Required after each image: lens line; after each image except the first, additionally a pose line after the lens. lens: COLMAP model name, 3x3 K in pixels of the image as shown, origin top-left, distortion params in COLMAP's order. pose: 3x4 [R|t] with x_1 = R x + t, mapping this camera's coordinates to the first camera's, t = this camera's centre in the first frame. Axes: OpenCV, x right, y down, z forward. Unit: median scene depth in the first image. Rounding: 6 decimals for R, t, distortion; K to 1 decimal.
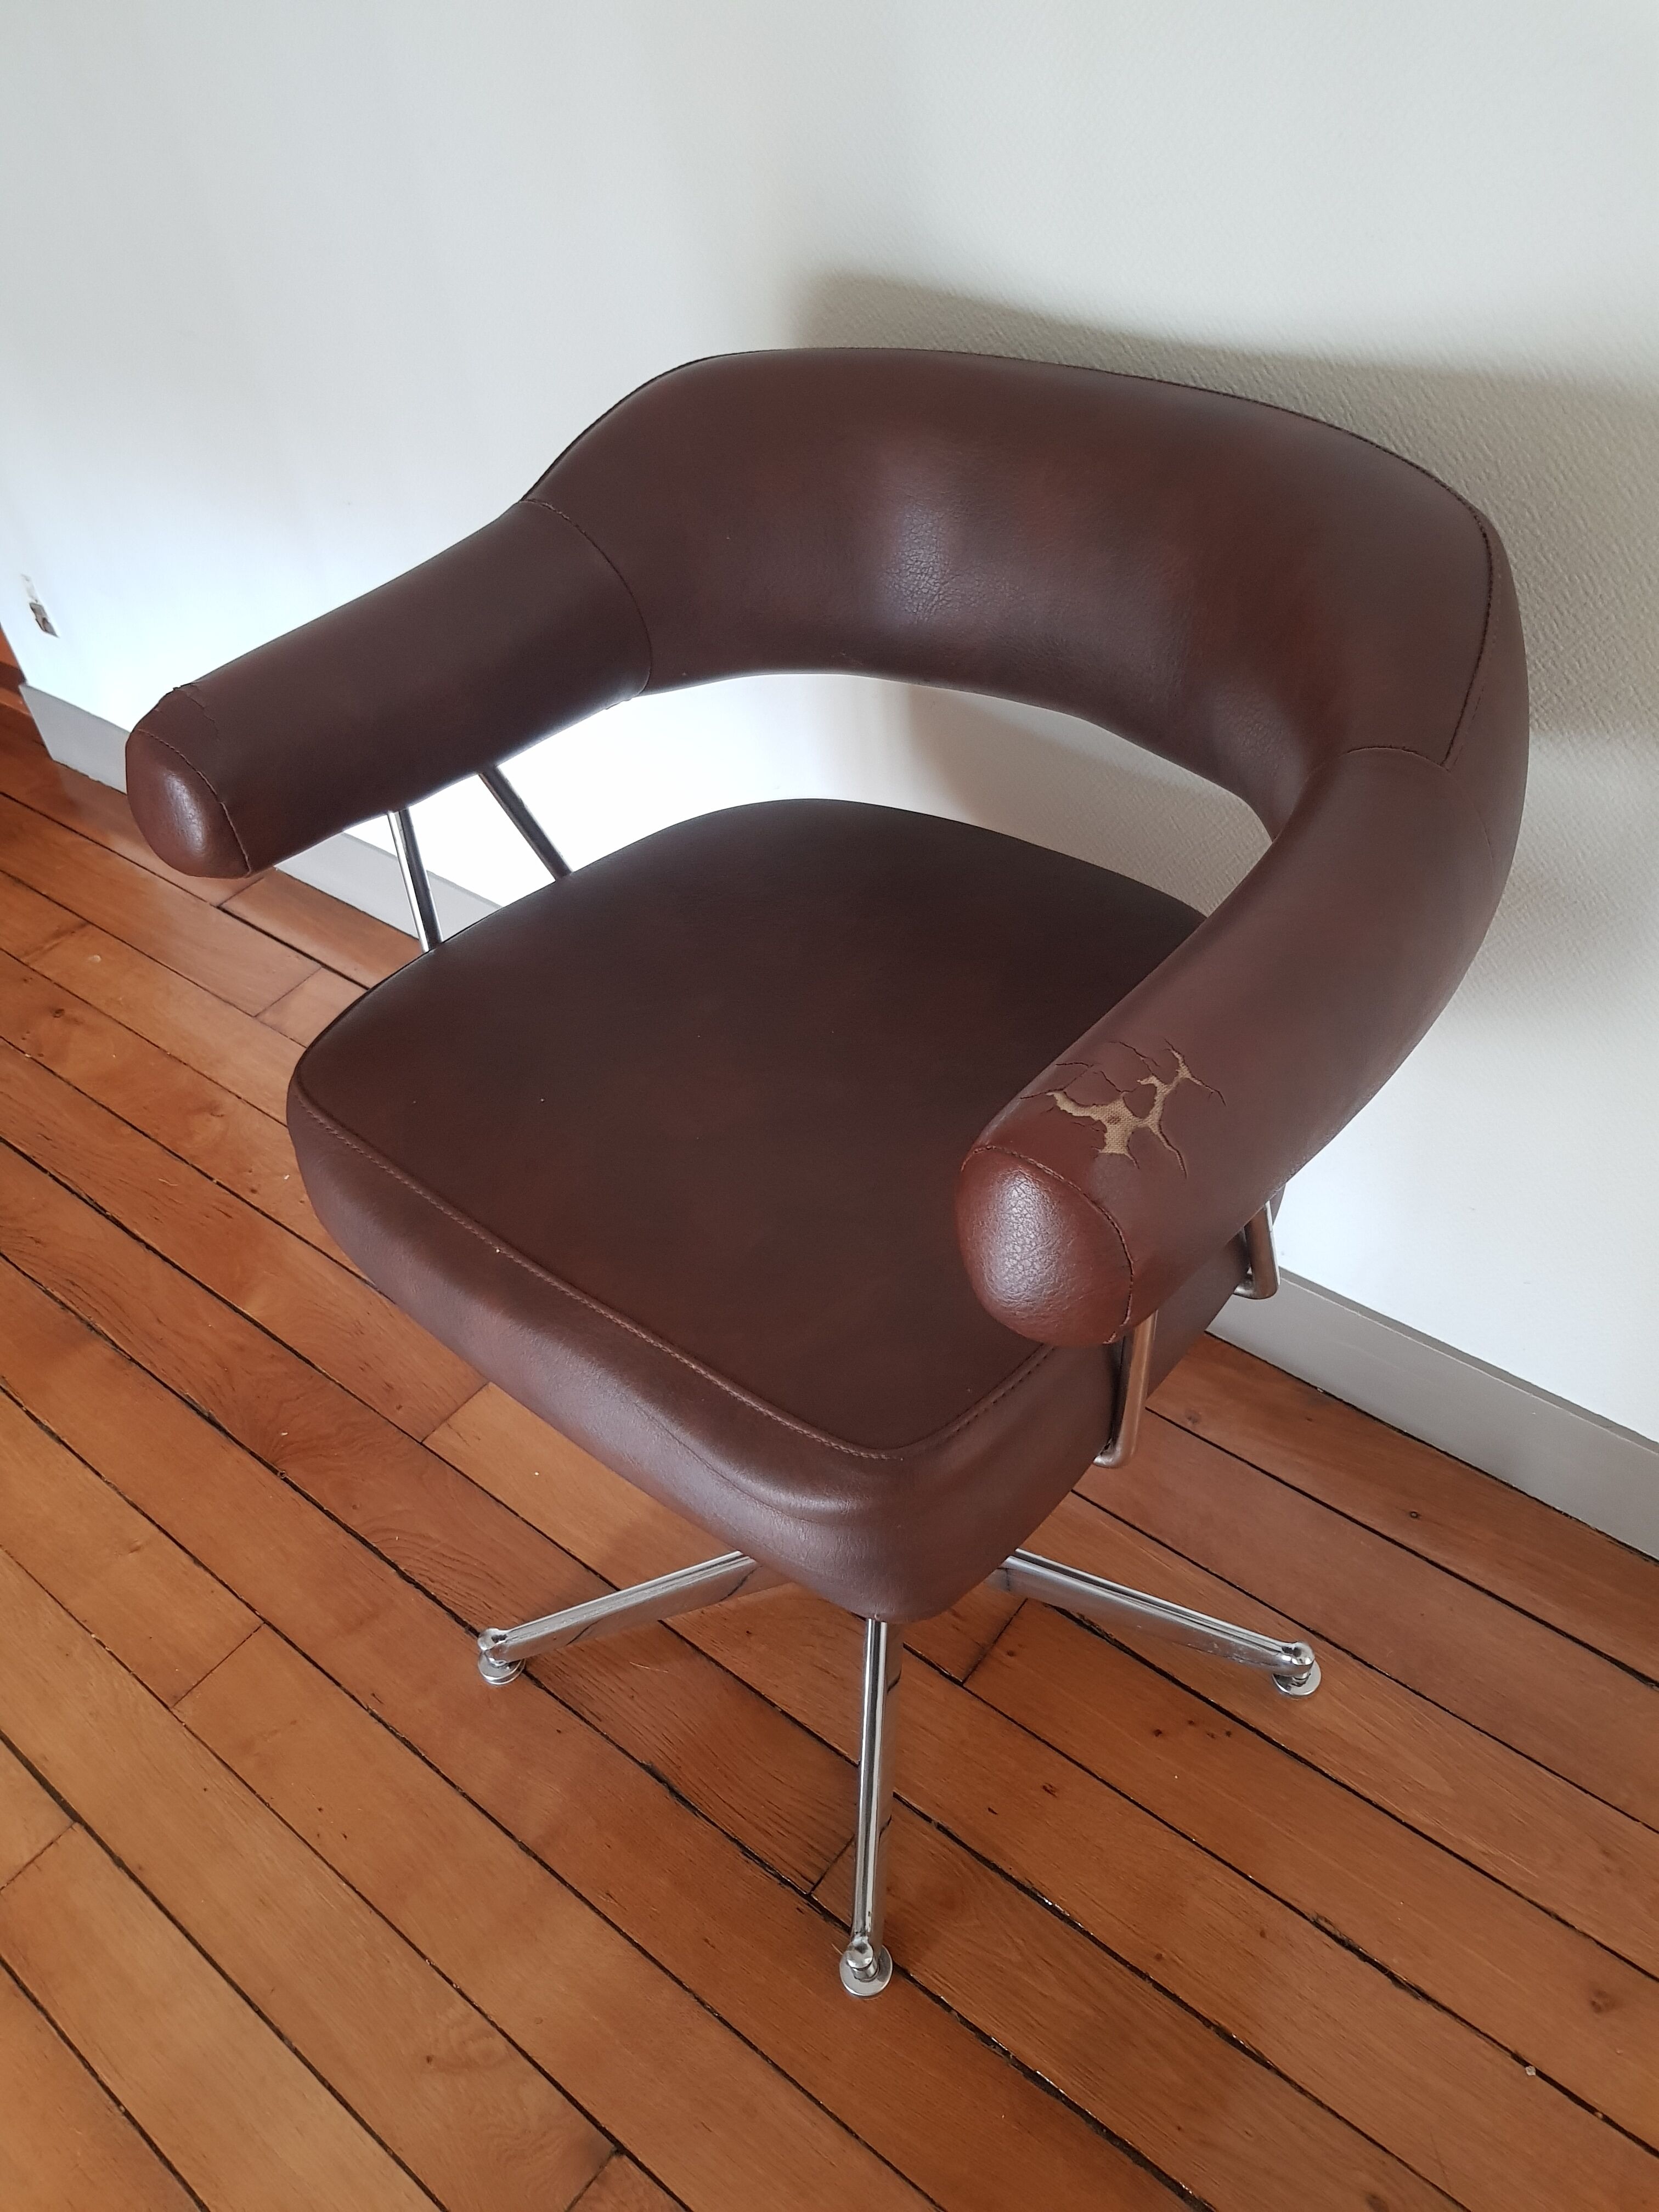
lens RADIAL K [[1694.3, 0, 829.5], [0, 1694.3, 1106.0], [0, 0, 1]] dist [0.041503, -0.071333]
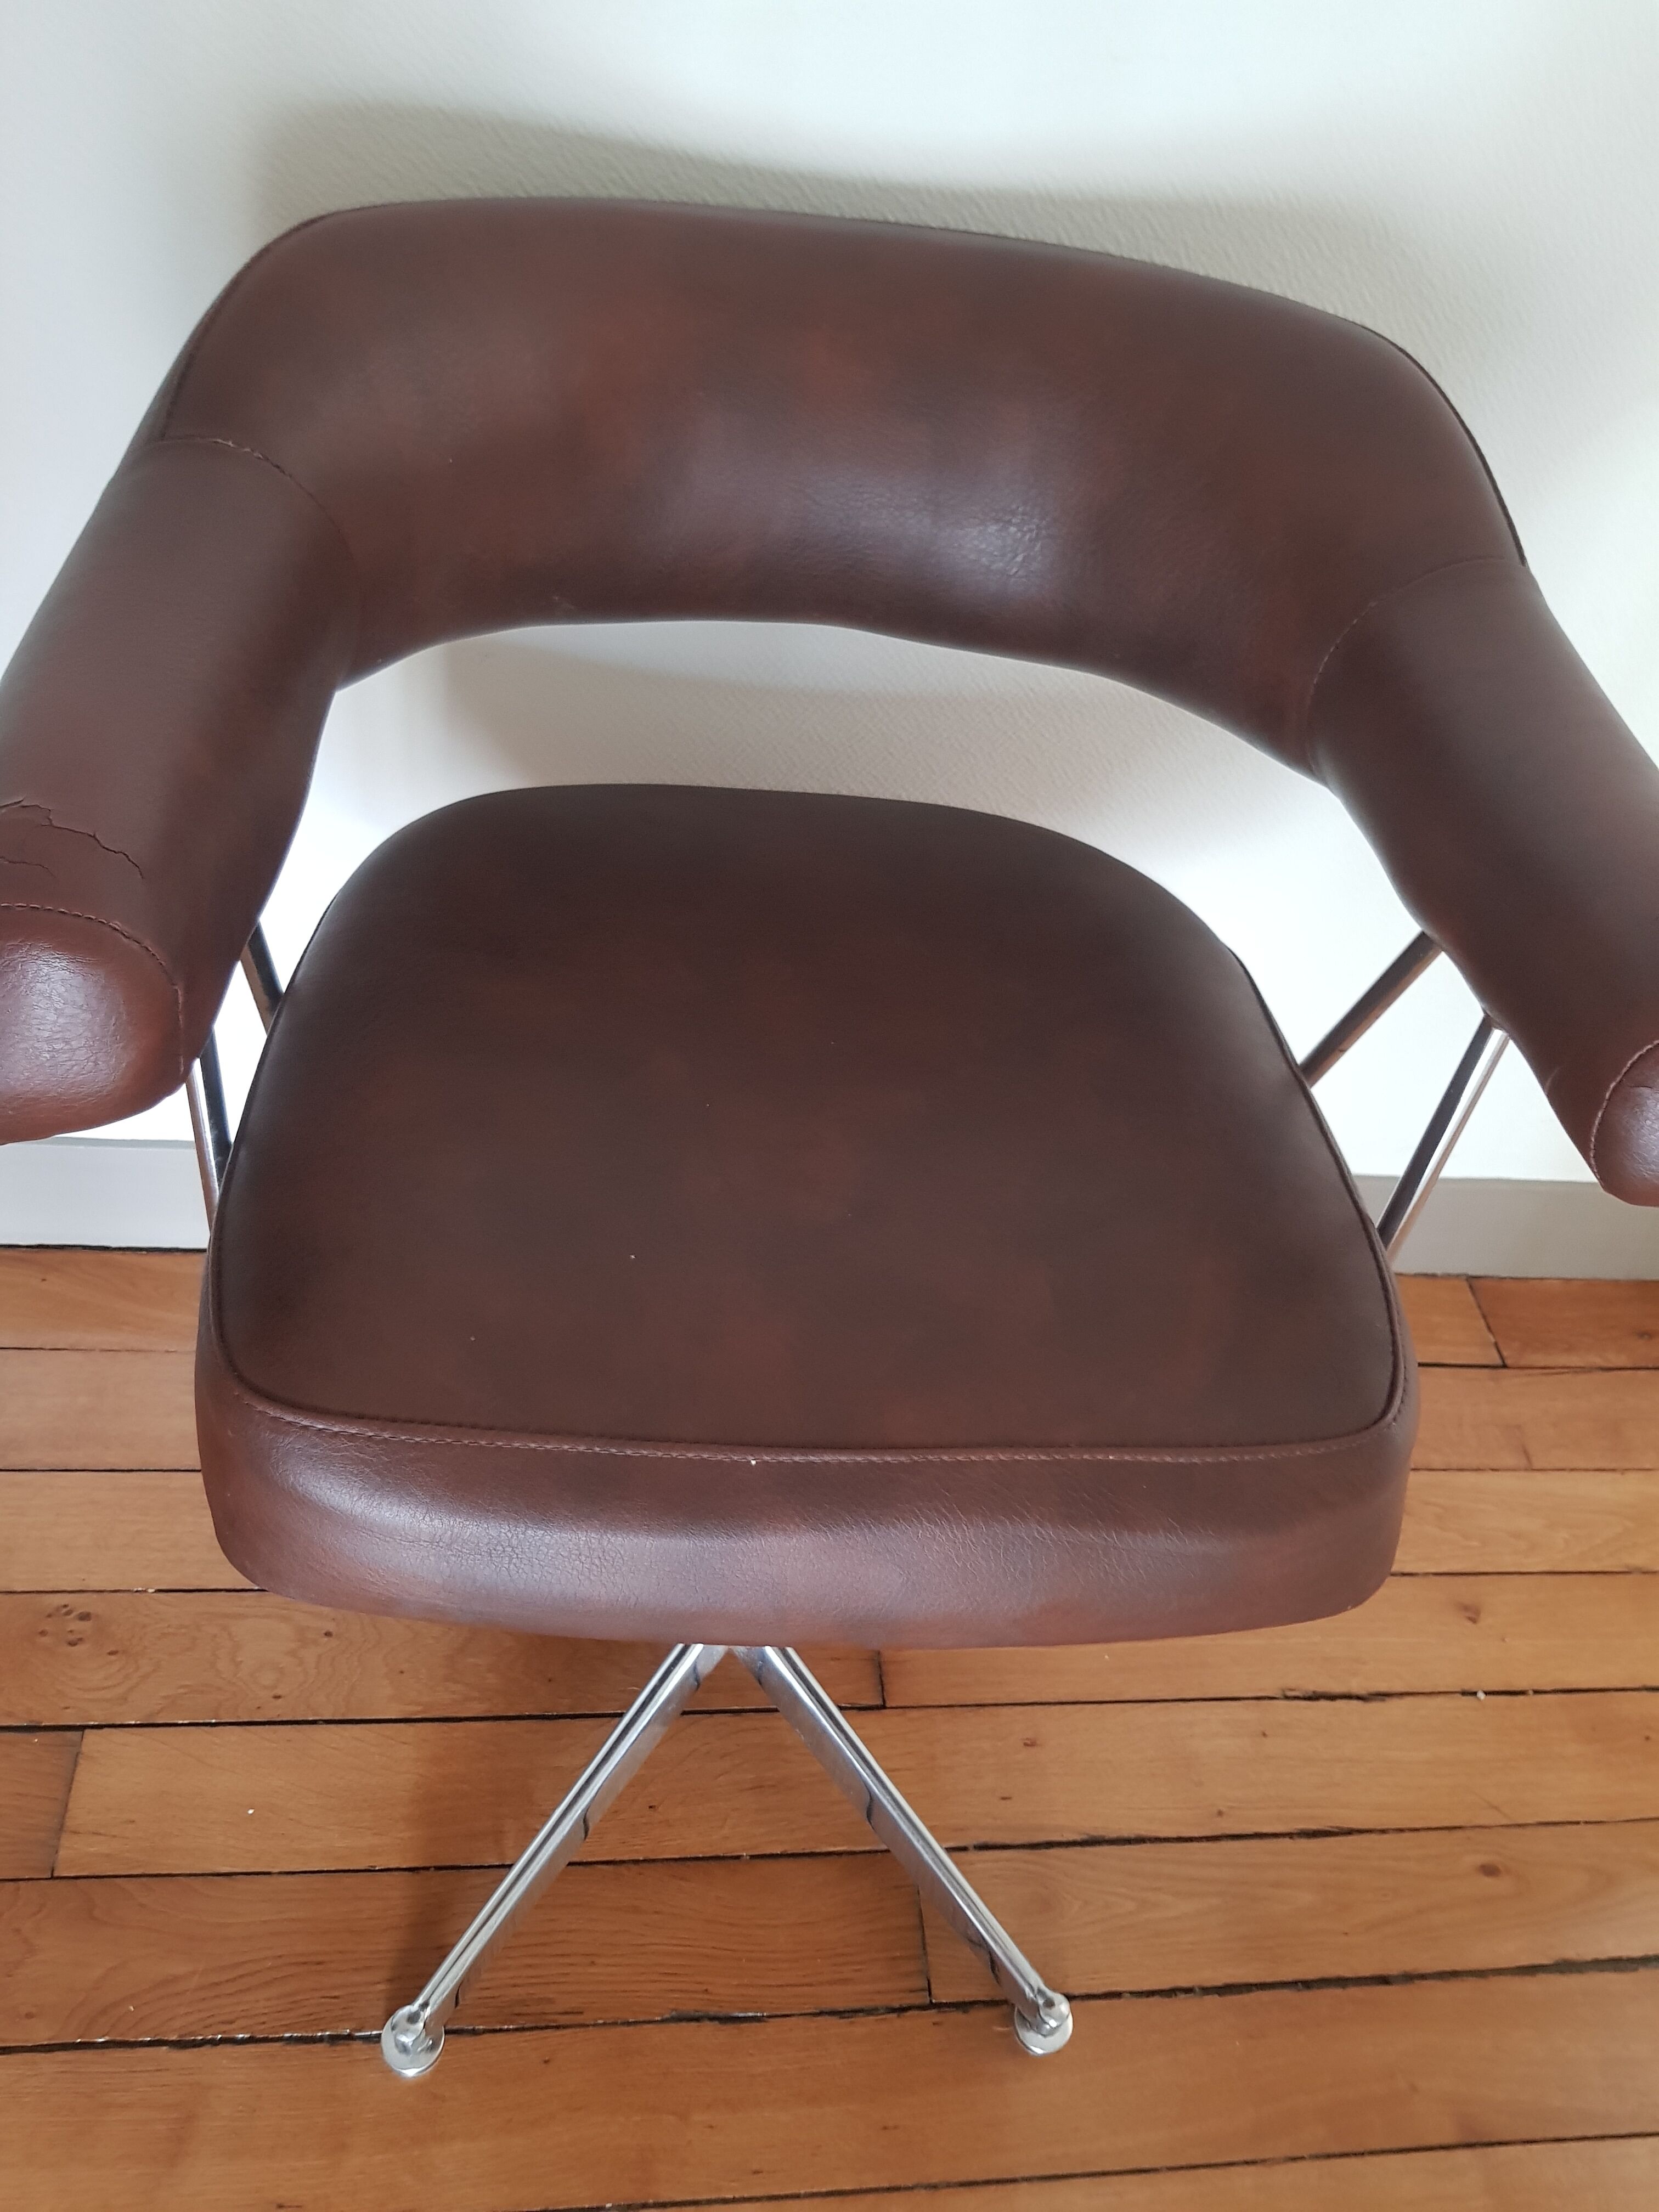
lens RADIAL K [[1717.9, 0, 821.9], [0, 1717.9, 1094.9], [0, 0, 1]] dist [0.028926, -0.061311]
pose [[0.694403, -0.343457, 0.632331, -0.439893], [0.323376, 0.933956, 0.152168, -0.121641], [-0.642832, 0.098815, 0.759607, 0.311884]]
